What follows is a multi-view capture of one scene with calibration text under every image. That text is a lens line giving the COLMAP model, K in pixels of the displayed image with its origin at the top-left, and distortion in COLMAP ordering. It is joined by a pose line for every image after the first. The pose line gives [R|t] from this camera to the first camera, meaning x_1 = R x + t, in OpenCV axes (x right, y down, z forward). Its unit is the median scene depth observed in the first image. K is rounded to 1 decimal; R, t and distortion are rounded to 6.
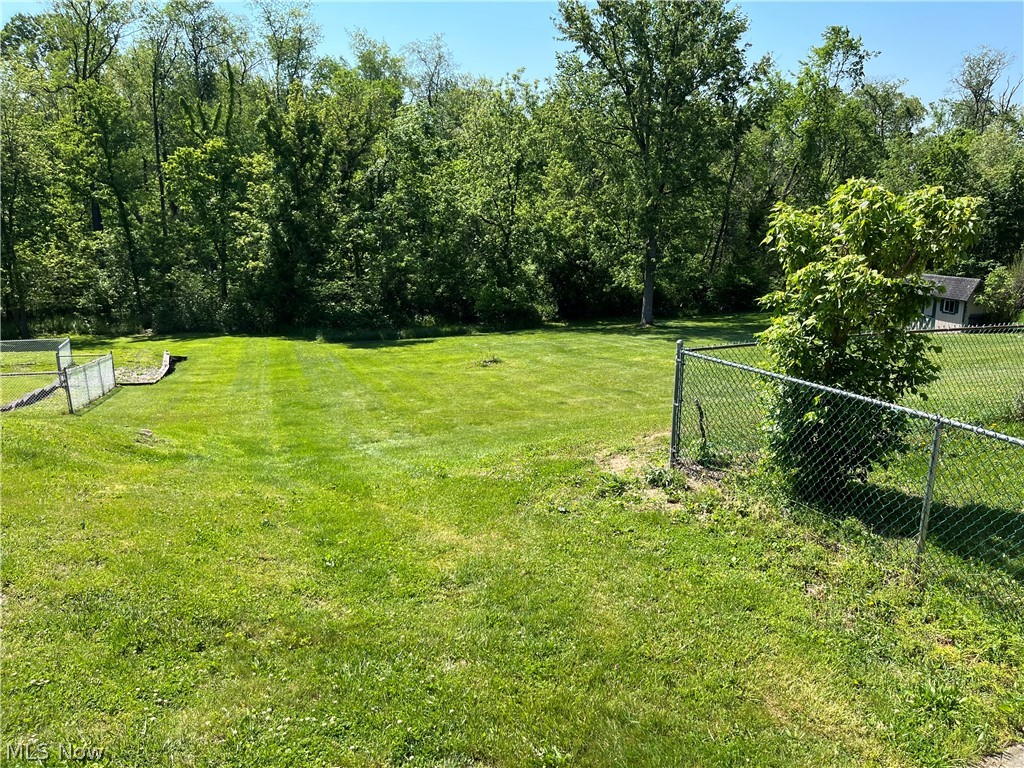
lens RADIAL K [[767.2, 0, 512.9], [0, 767.2, 394.8], [0, 0, 1]] dist [0.046702, -0.080259]
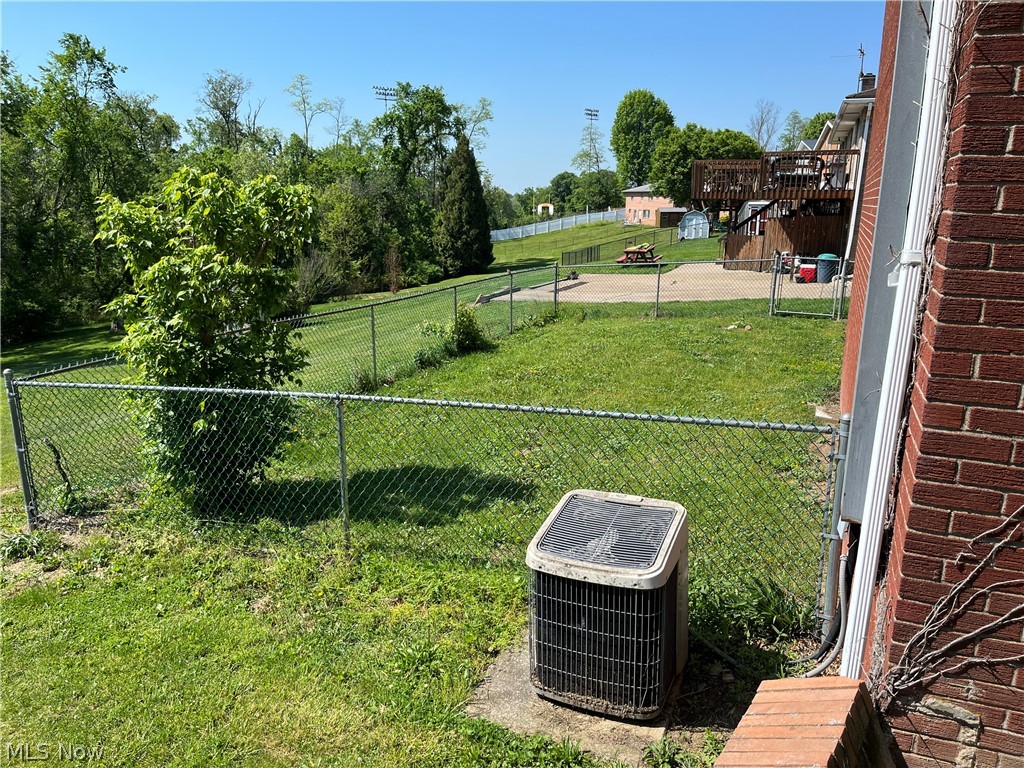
lens RADIAL K [[767.2, 0, 512.9], [0, 767.2, 394.8], [0, 0, 1]] dist [0.046702, -0.080259]
pose [[0.654278, -0.185386, 0.733180, -0.032974], [0.199819, 0.977413, 0.068826, 0.004184], [-0.729379, 0.101472, 0.676543, 0.105392]]
